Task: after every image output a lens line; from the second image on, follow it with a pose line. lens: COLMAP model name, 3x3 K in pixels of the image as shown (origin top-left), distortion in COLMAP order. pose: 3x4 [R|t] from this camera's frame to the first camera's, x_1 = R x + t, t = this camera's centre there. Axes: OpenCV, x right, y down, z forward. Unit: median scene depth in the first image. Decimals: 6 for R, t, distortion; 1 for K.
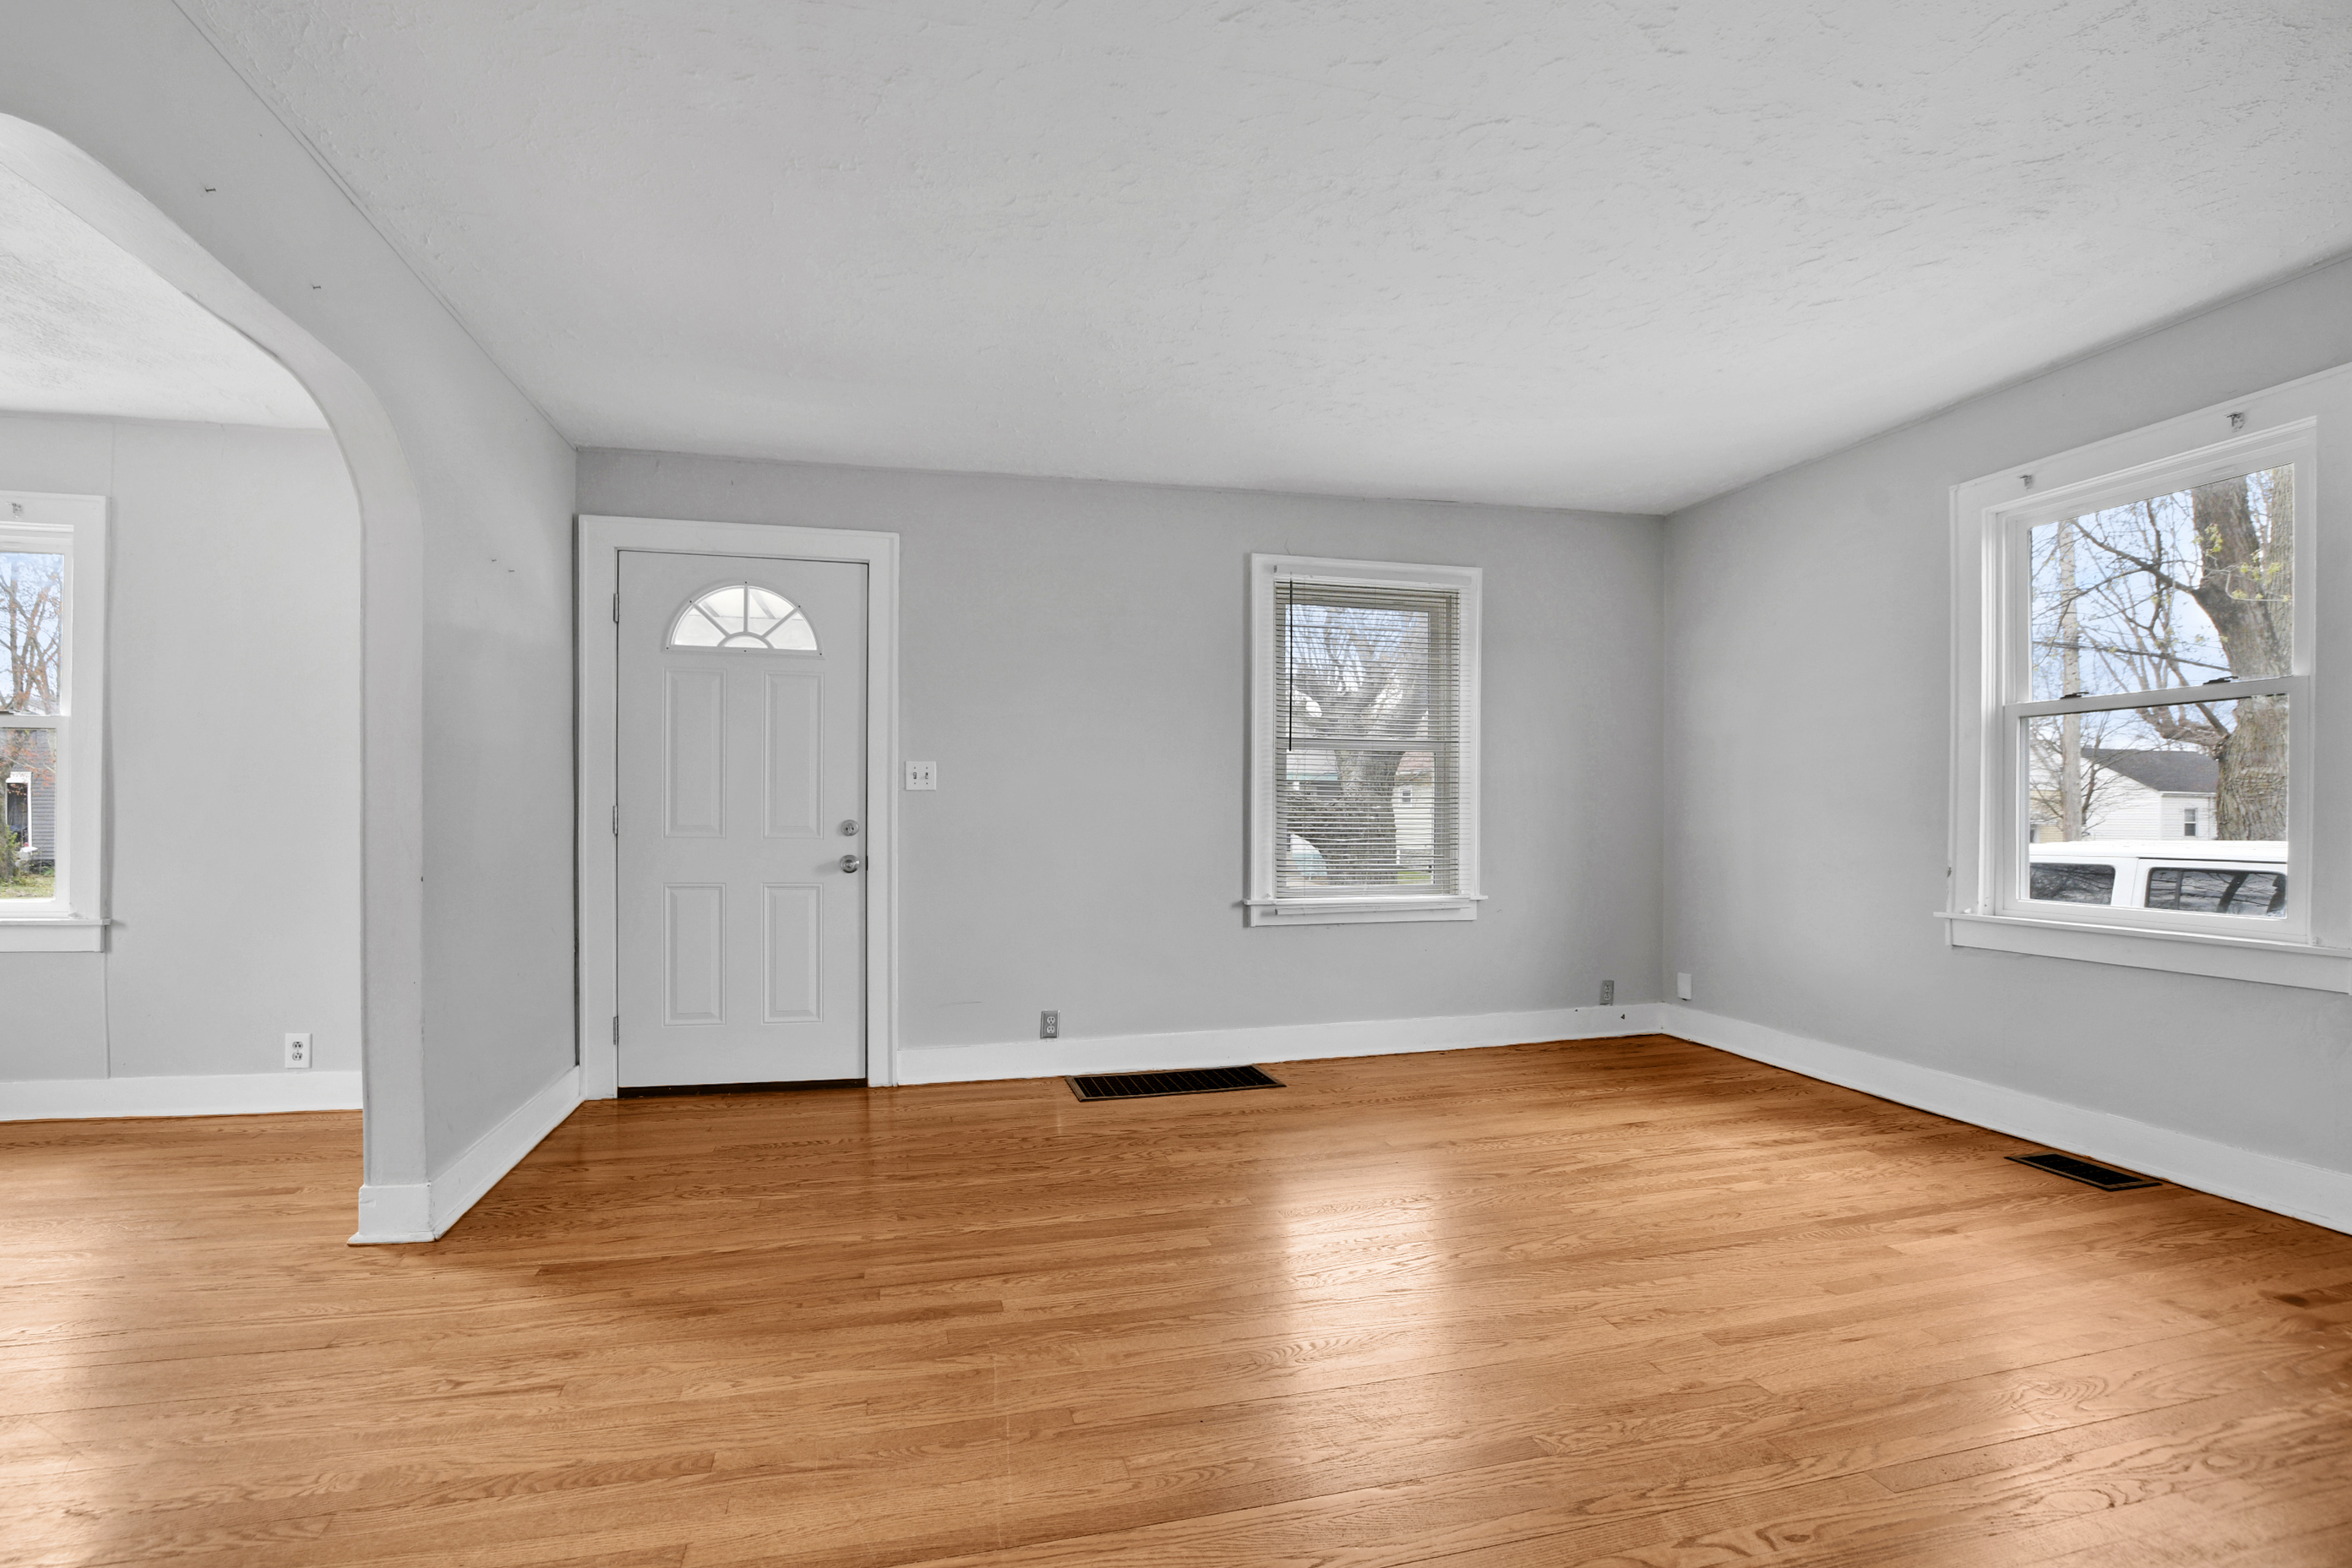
lens RADIAL K [[1055.0, 0, 1173.5], [0, 1055.0, 802.7], [0, 0, 1]] dist [0.000108, 0.000142]
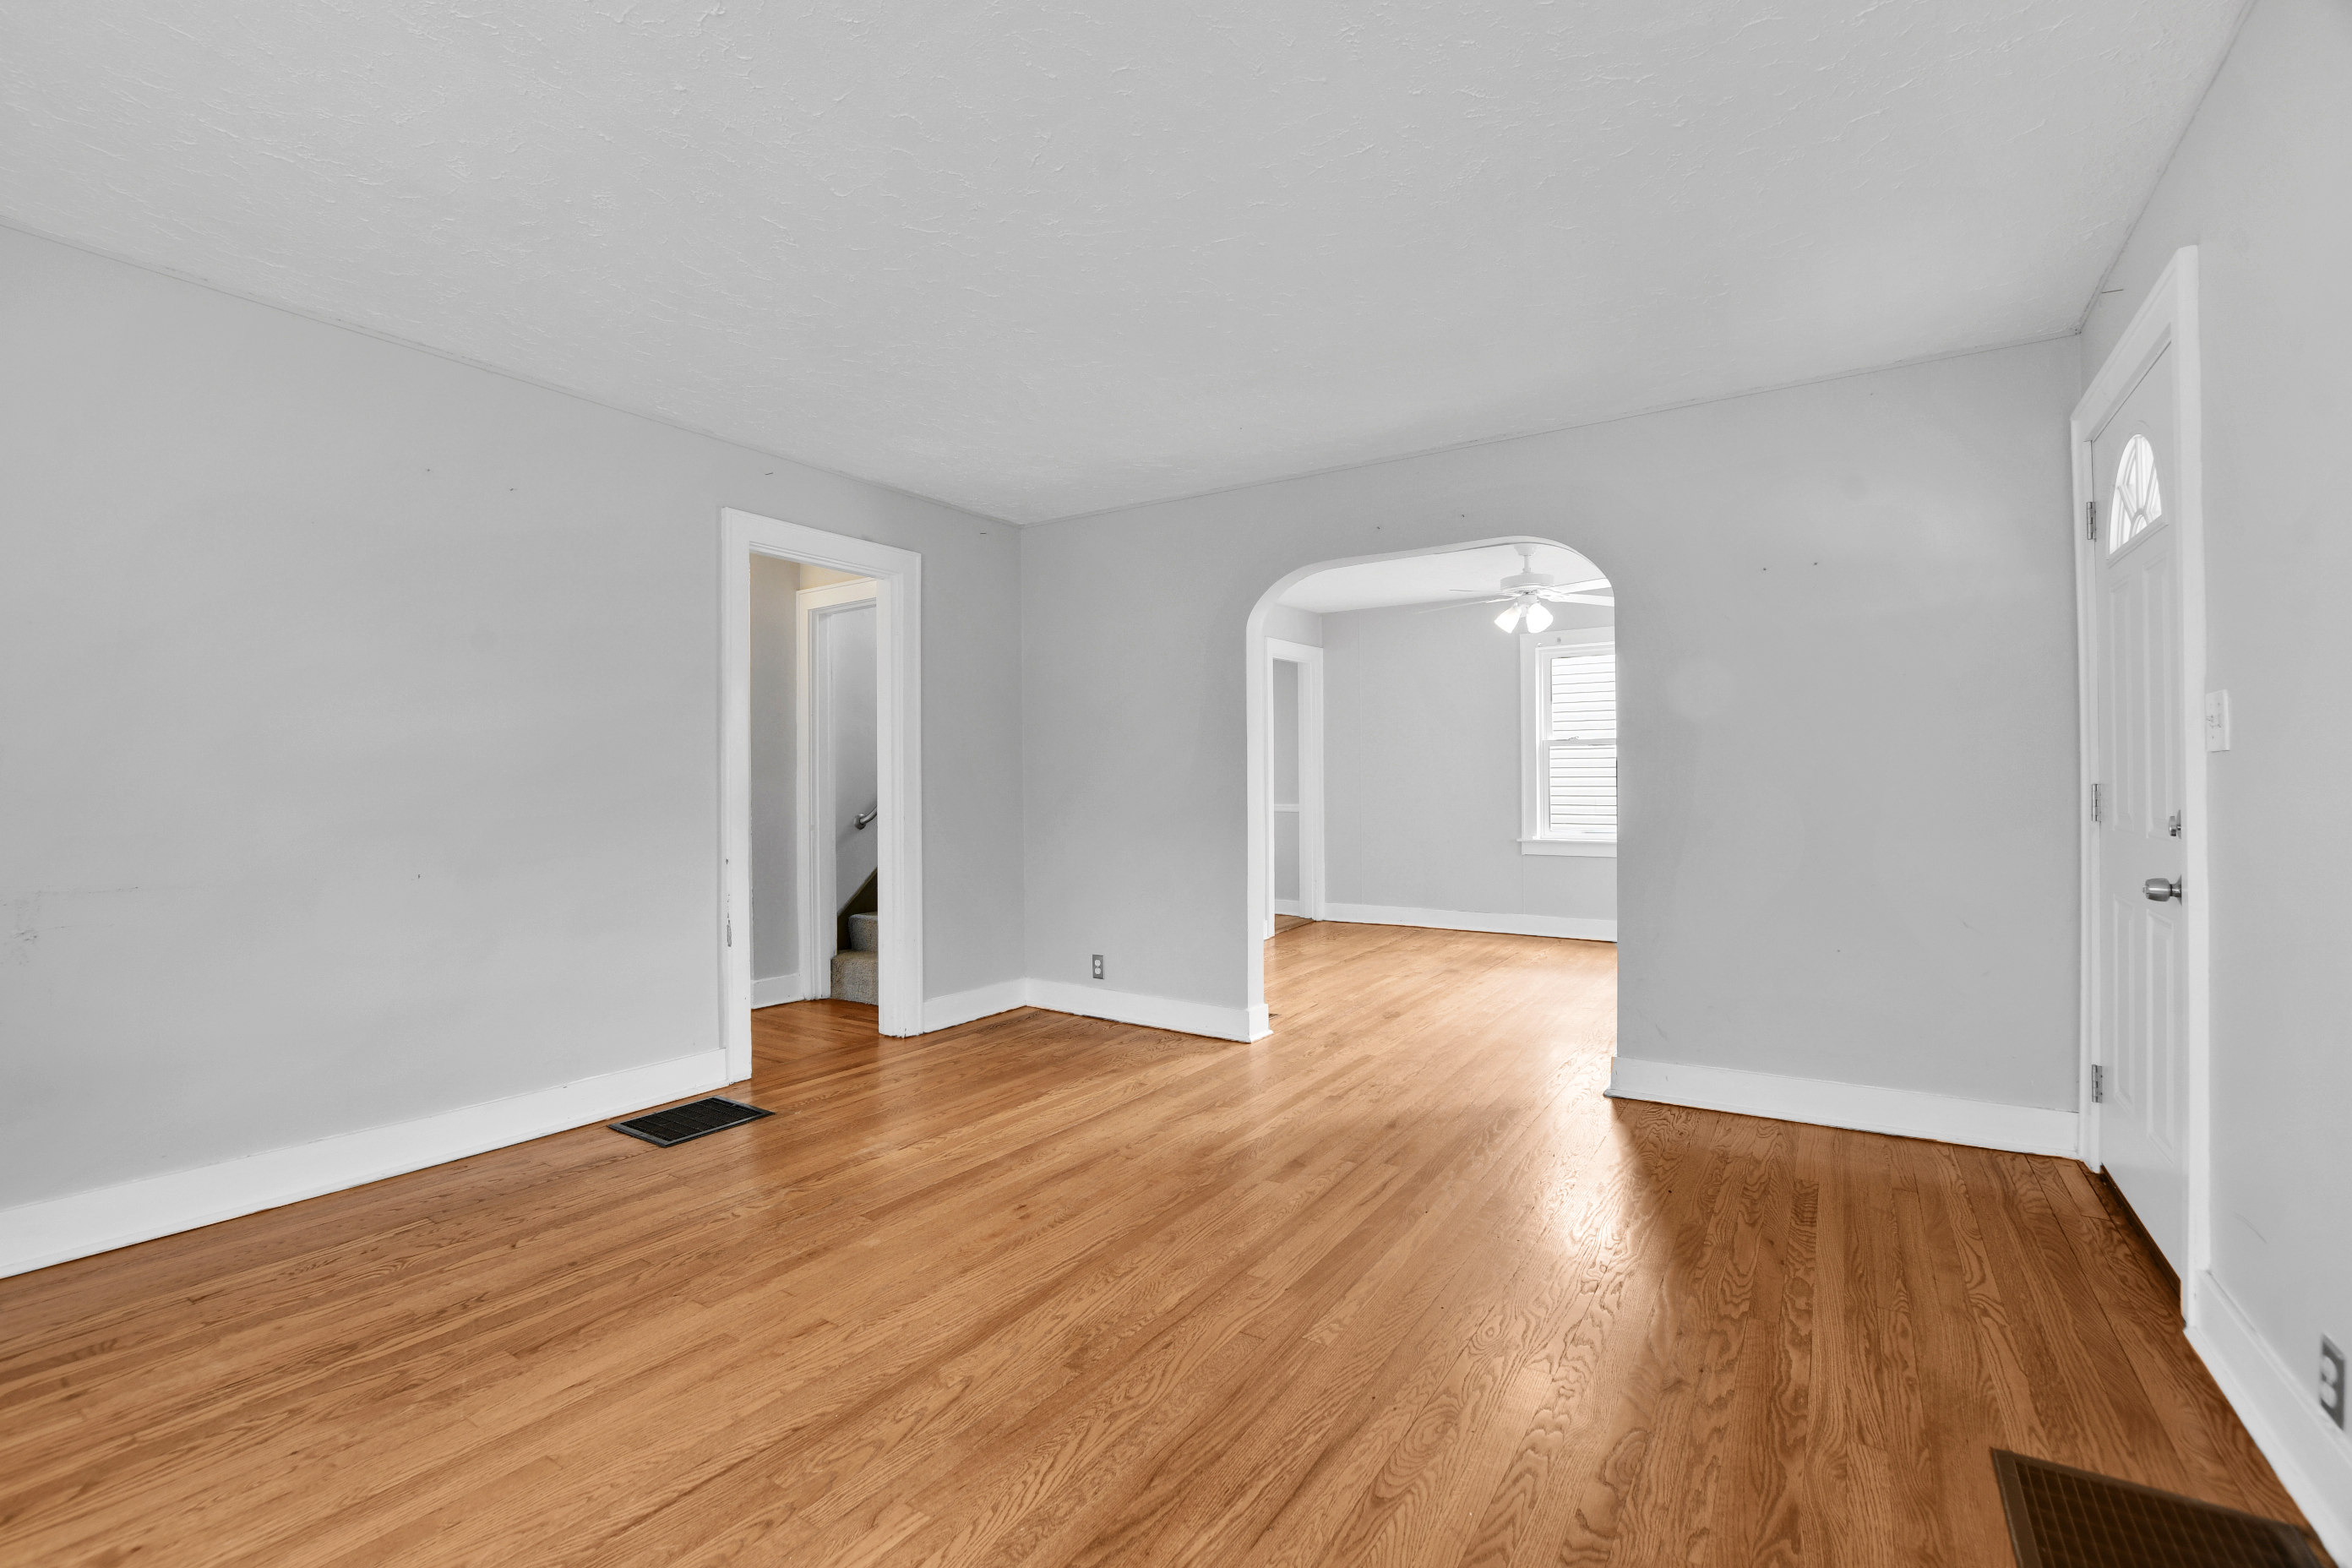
lens RADIAL K [[1055.0, 0, 1175.4], [0, 1055.0, 791.0], [0, 0, 1]] dist [0.000108, 0.000142]
pose [[-0.735460, 0.001553, -0.677566, 0.777246], [0.011388, 0.999884, -0.010069, 0.002186], [0.677472, -0.015122, -0.735393, 1.797593]]
